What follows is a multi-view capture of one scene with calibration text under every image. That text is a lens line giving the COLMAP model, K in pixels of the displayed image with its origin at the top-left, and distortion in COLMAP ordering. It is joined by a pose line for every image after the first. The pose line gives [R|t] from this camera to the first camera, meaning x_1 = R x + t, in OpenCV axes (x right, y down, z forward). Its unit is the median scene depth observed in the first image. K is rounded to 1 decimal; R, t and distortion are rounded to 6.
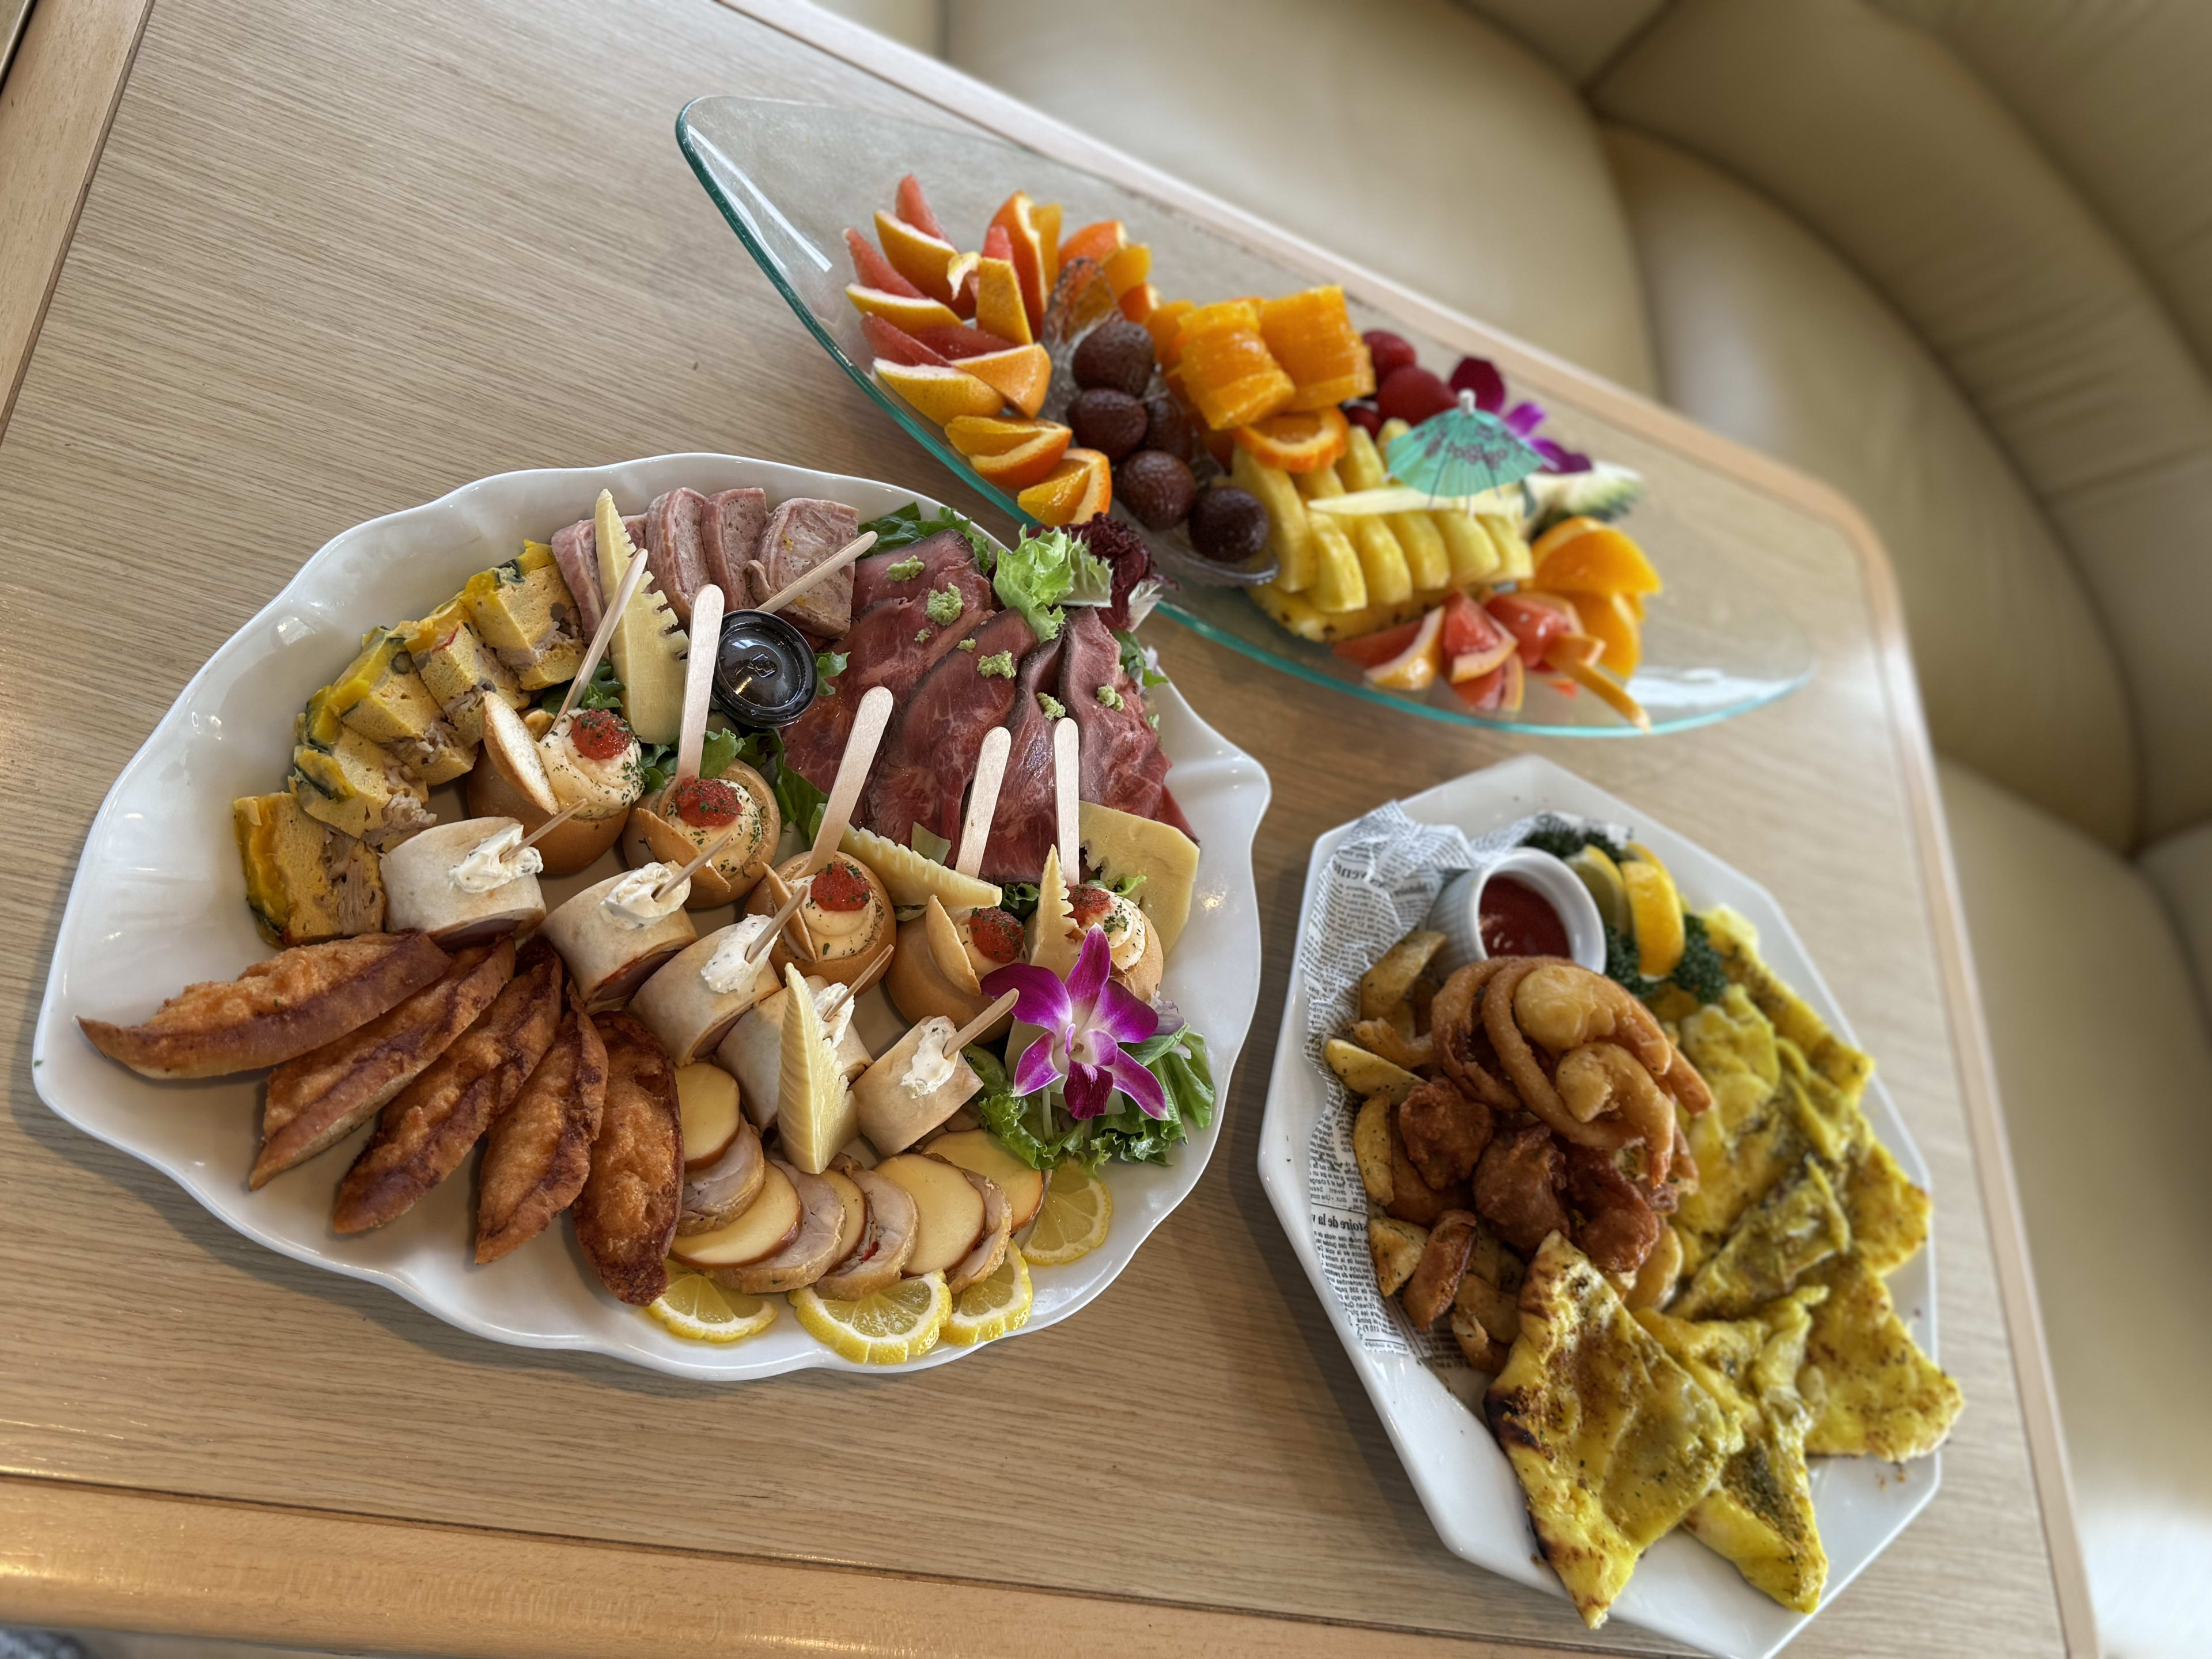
lens RADIAL K [[2048.8, 0, 1096.2], [0, 2048.8, 831.8], [0, 0, 1]] dist [0.186223, -0.425577]
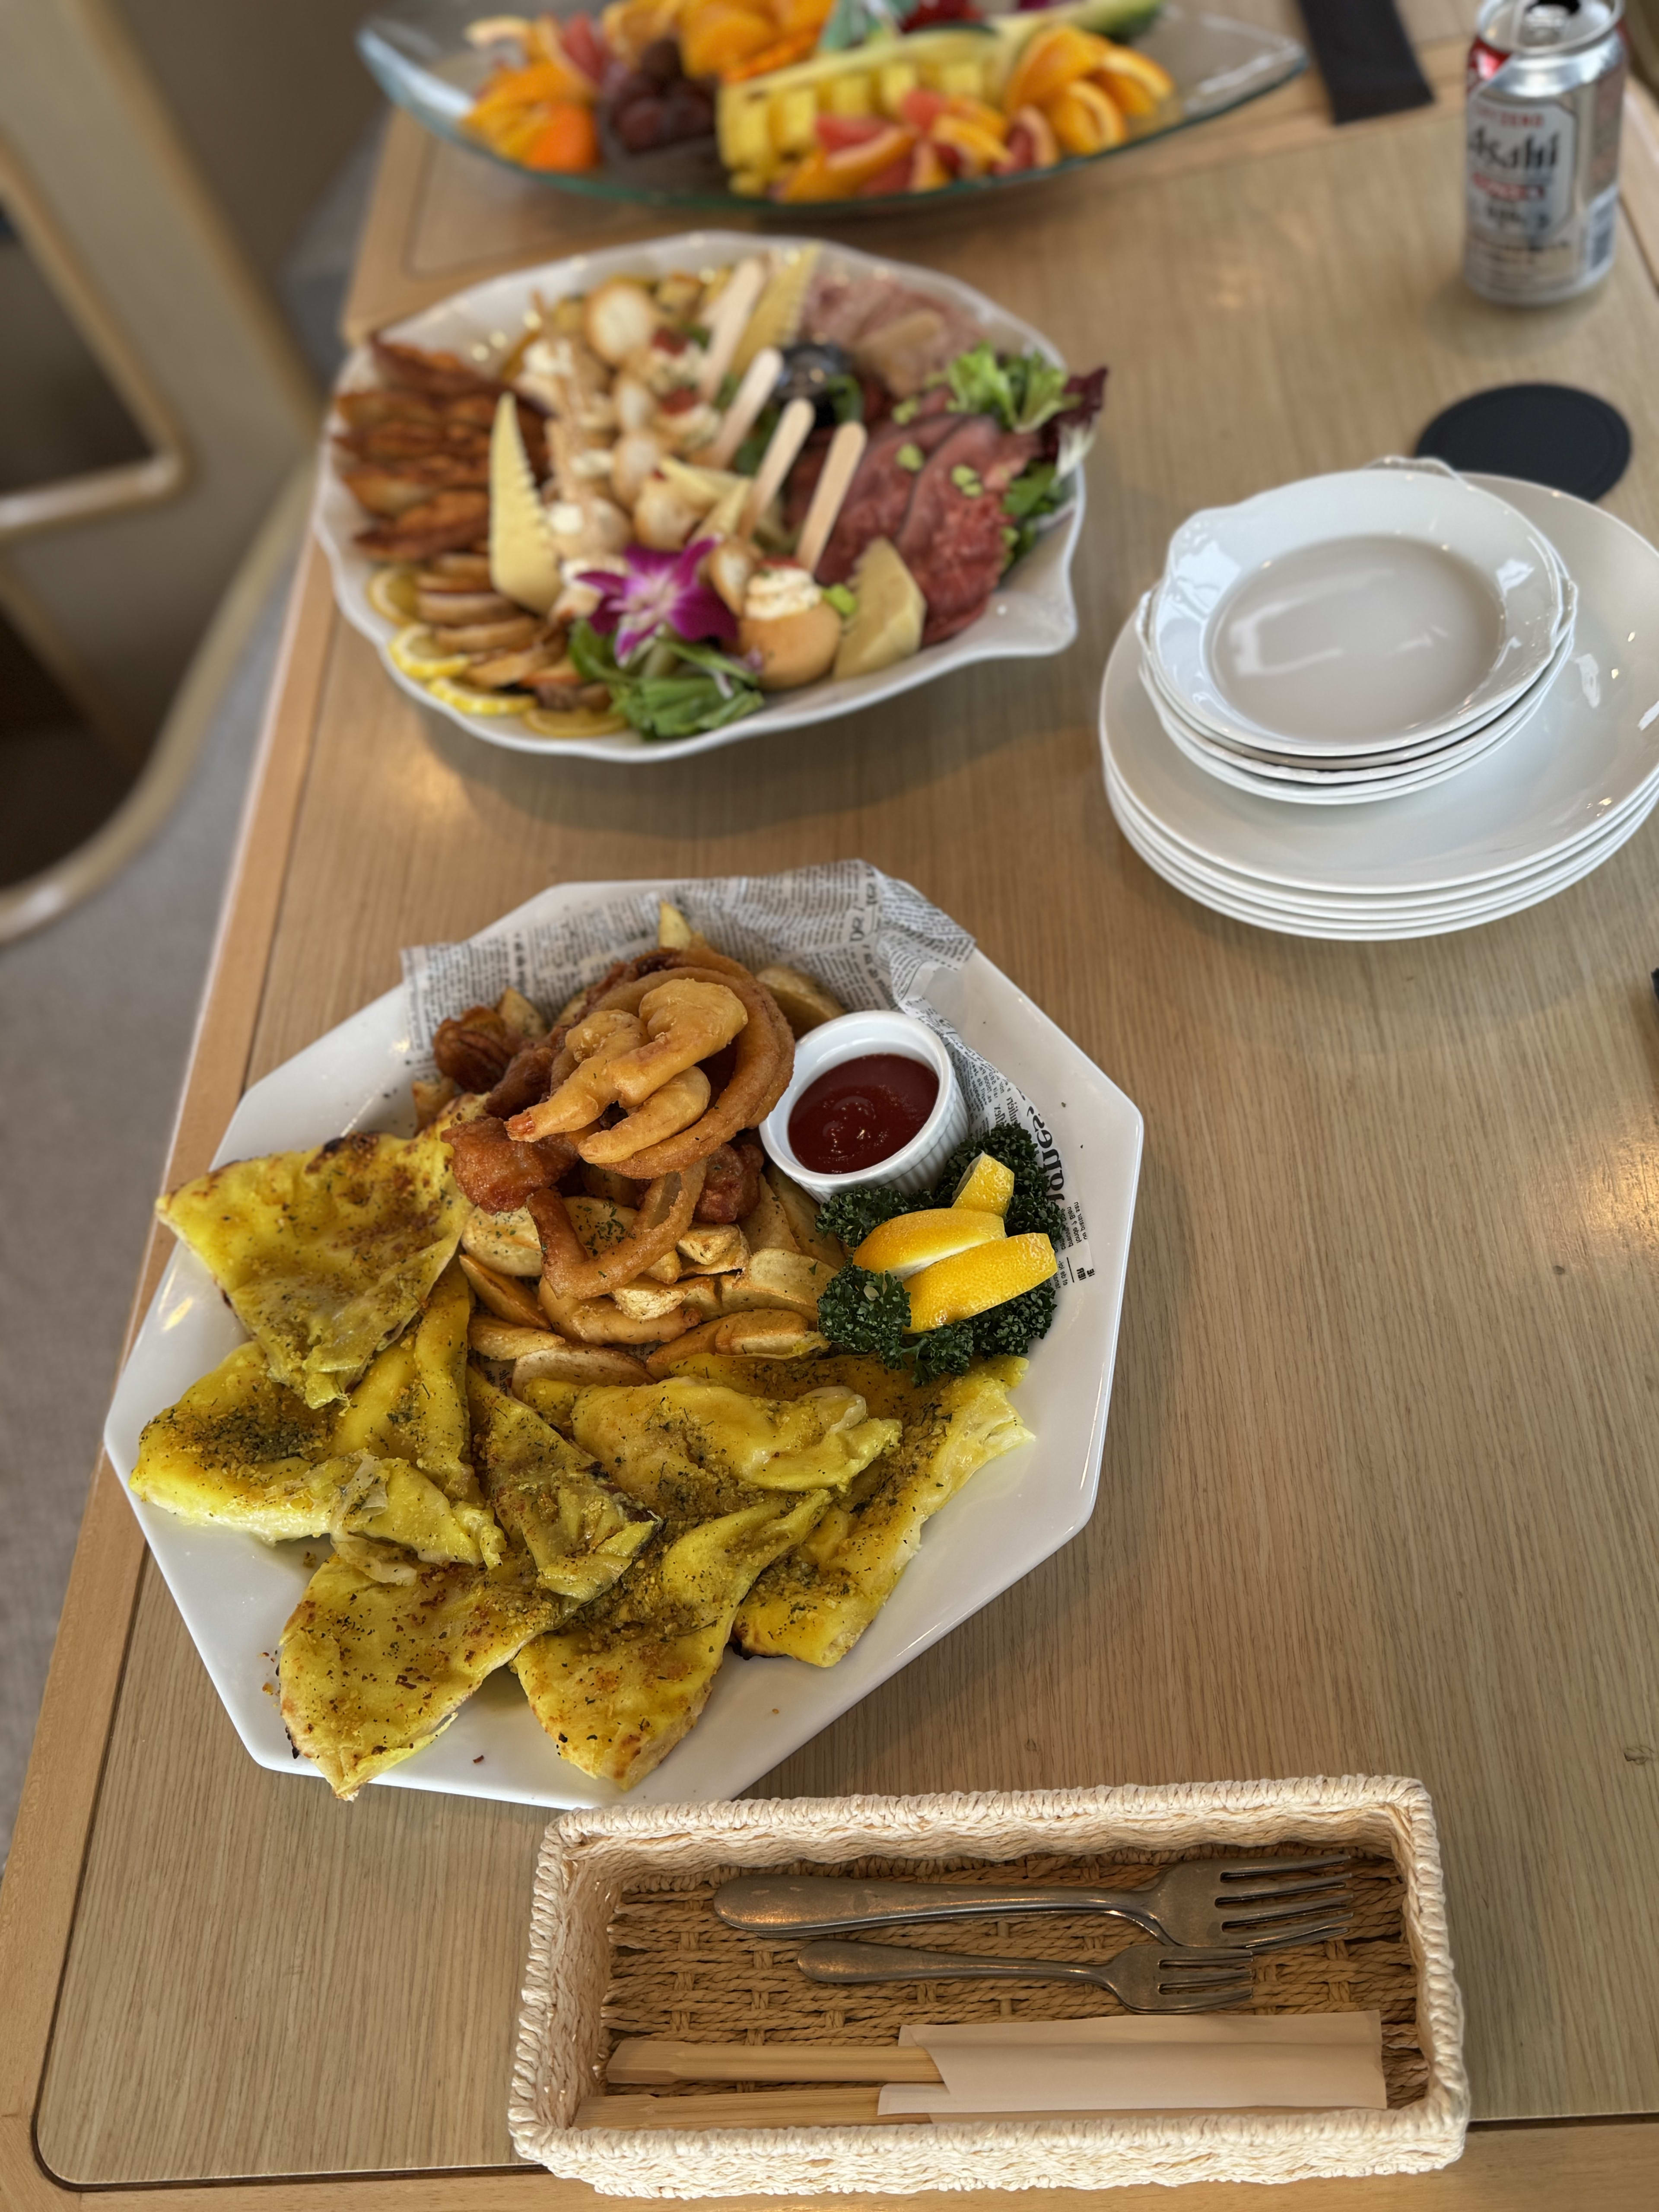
lens RADIAL K [[1989.7, 0, 824.9], [0, 1989.7, 1127.8], [0, 0, 1]] dist [0.188273, -0.388128]
pose [[-0.101565, 0.413066, -0.905020, 1.089540], [-0.765129, 0.548989, 0.336434, -0.237184], [0.635816, 0.726627, 0.260291, 0.903214]]
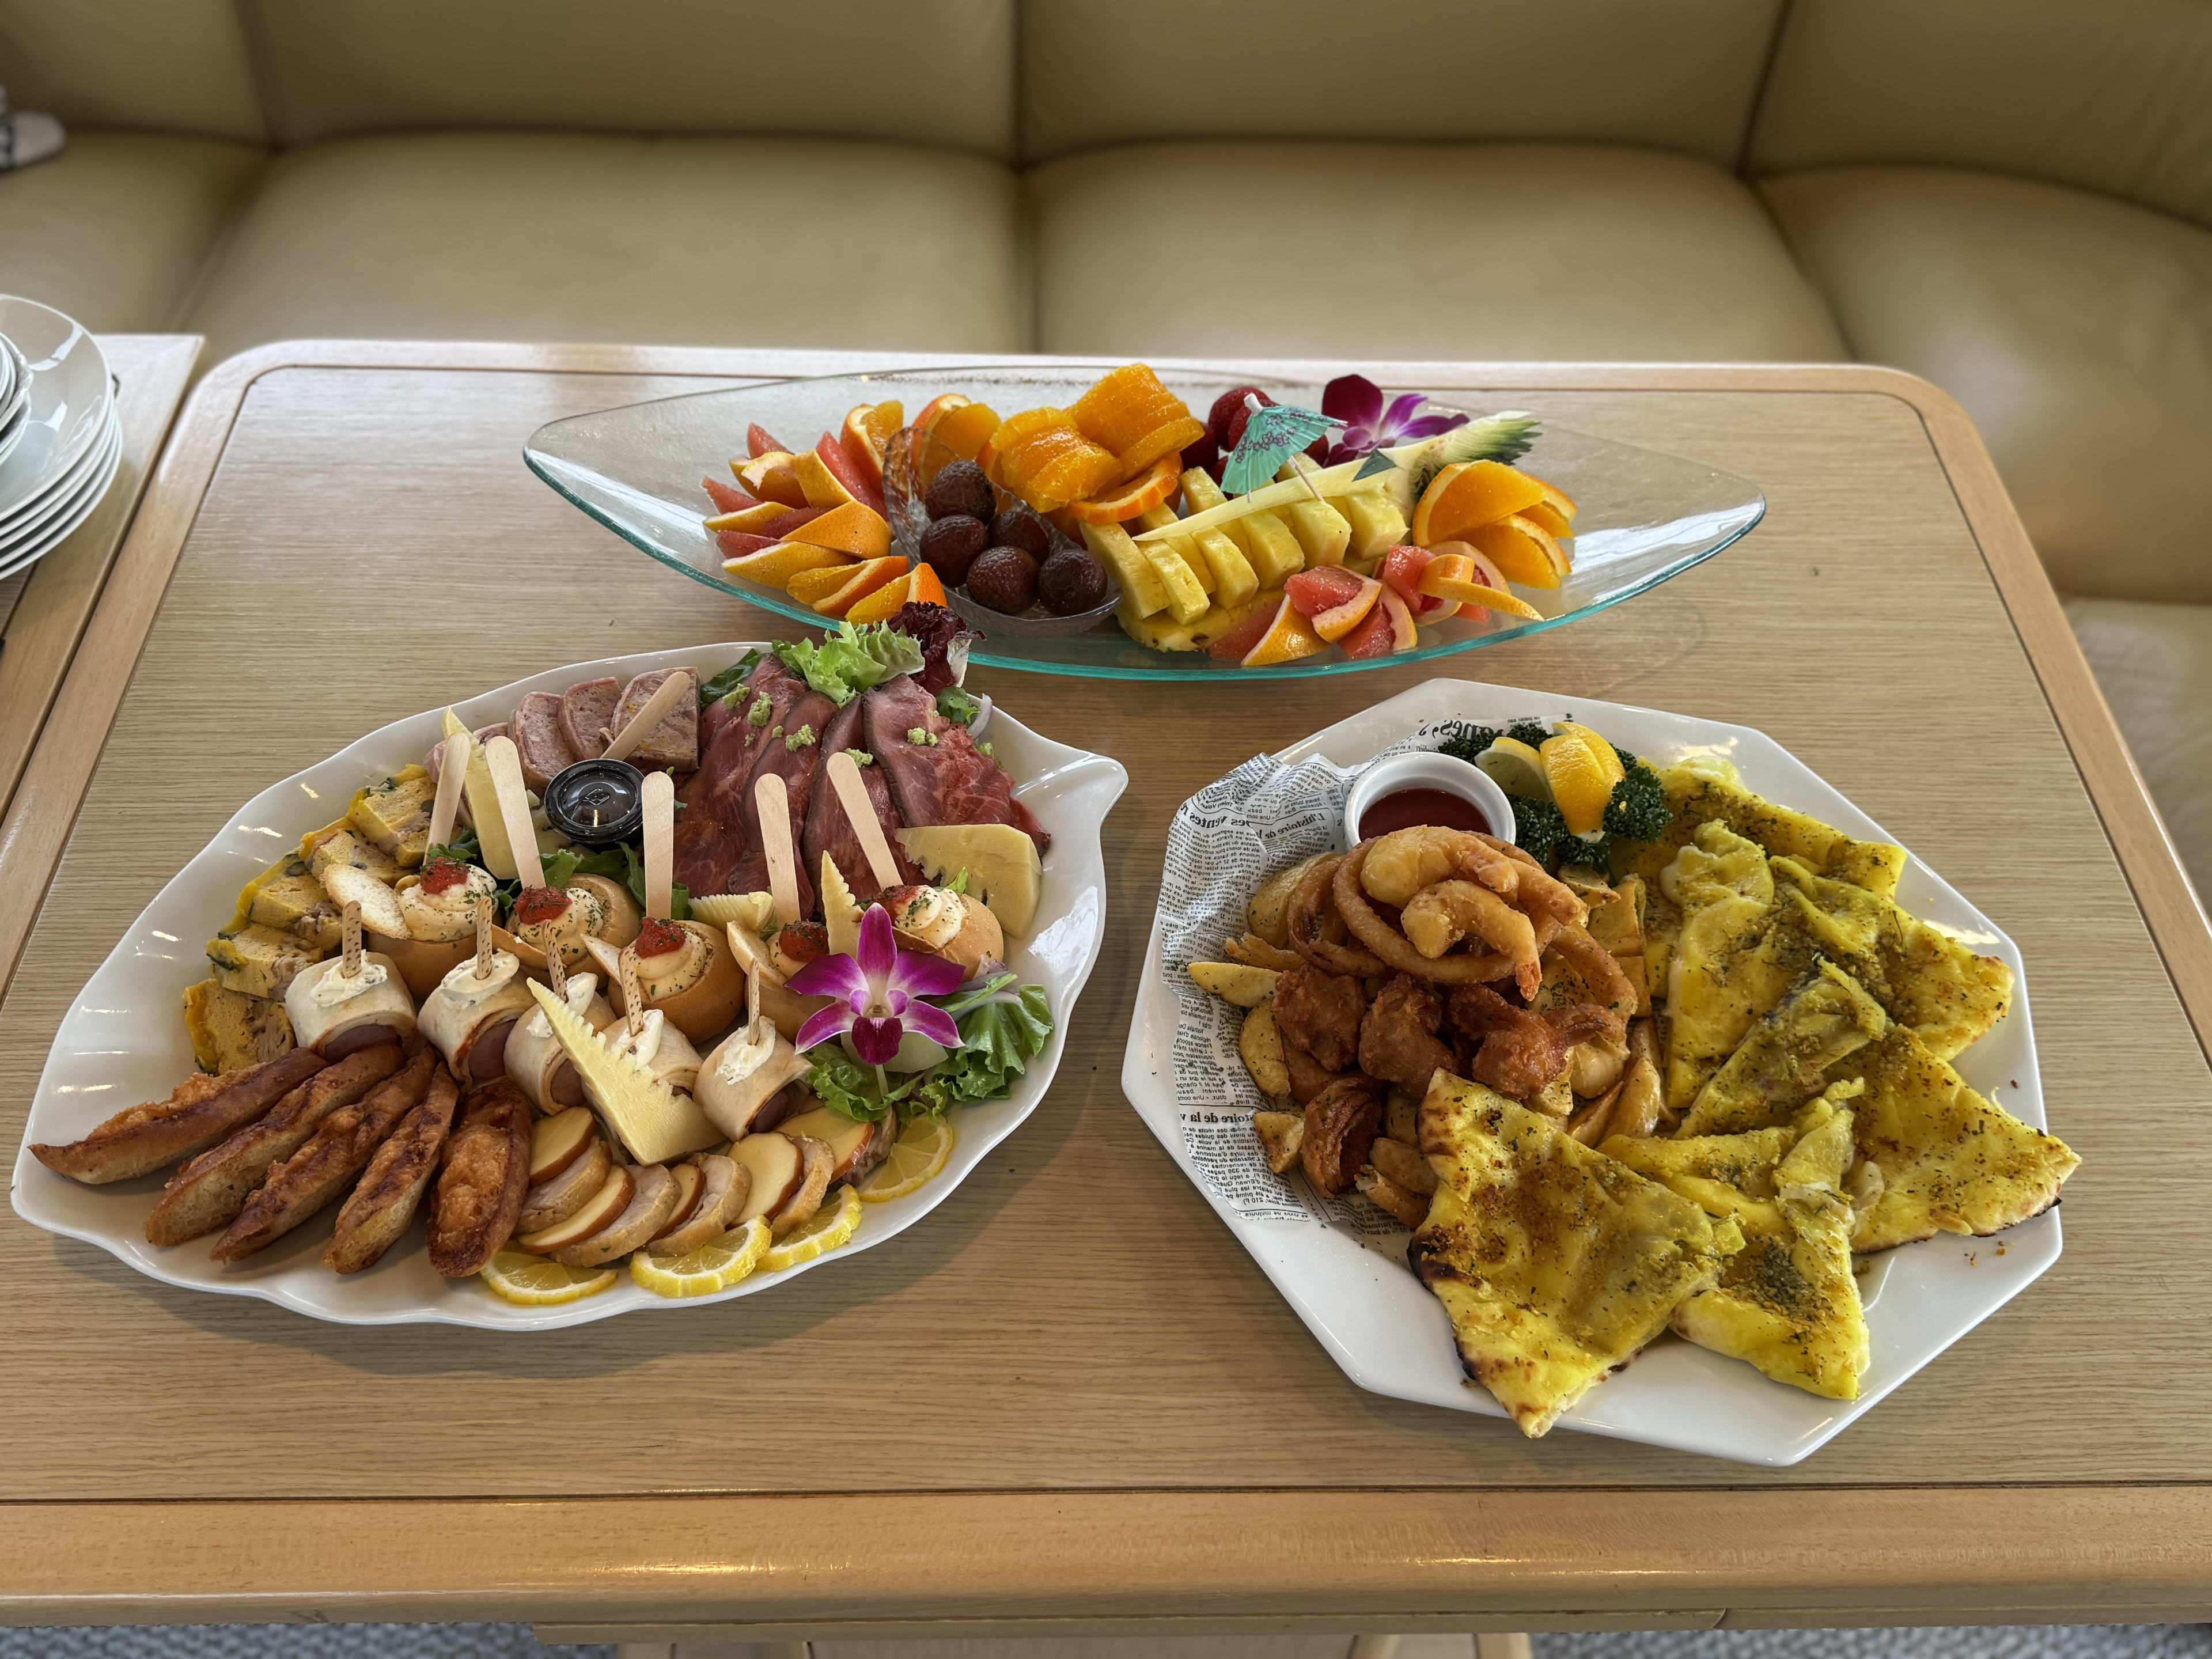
lens RADIAL K [[2038.0, 0, 1106.0], [0, 2038.0, 829.5], [0, 0, 1]] dist [0.172946, -0.368592]
pose [[0.873269, -0.344931, -0.344128, 0.481015], [0.263353, 0.928371, -0.262247, 0.314566], [0.409935, 0.138385, 0.901556, 0.024135]]
